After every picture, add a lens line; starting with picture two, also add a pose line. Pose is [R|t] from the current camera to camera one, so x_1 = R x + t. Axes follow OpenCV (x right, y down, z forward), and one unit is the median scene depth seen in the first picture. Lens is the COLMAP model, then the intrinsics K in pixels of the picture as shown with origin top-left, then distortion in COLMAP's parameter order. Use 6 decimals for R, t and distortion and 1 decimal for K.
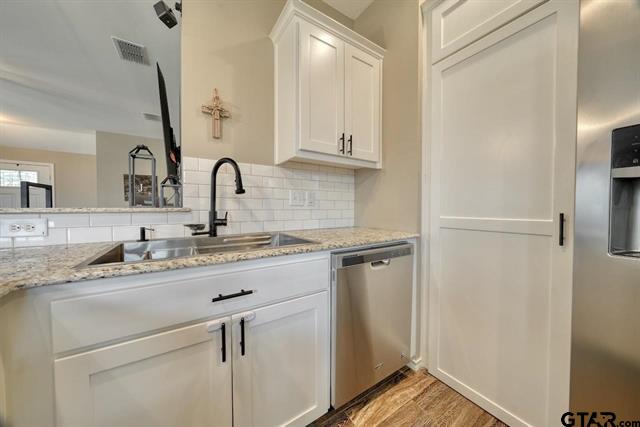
lens RADIAL K [[215.9, 0, 320.3], [0, 215.9, 213.0], [0, 0, 1]] dist [-0.006620, 0.001823]
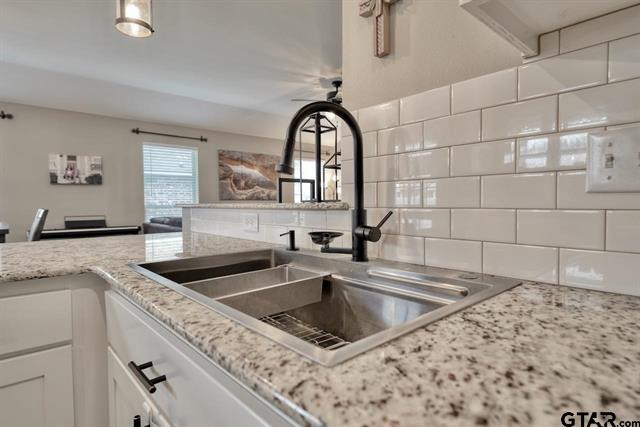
lens RADIAL K [[354.4, 0, 320.0], [0, 354.4, 213.5], [0, 0, 1]] dist [0.003546, 0.000741]
pose [[0.152363, 0.027799, -0.987934, 0.279285], [-0.017242, 0.999527, 0.025466, -0.017817], [0.988174, 0.013154, 0.152771, 0.722935]]
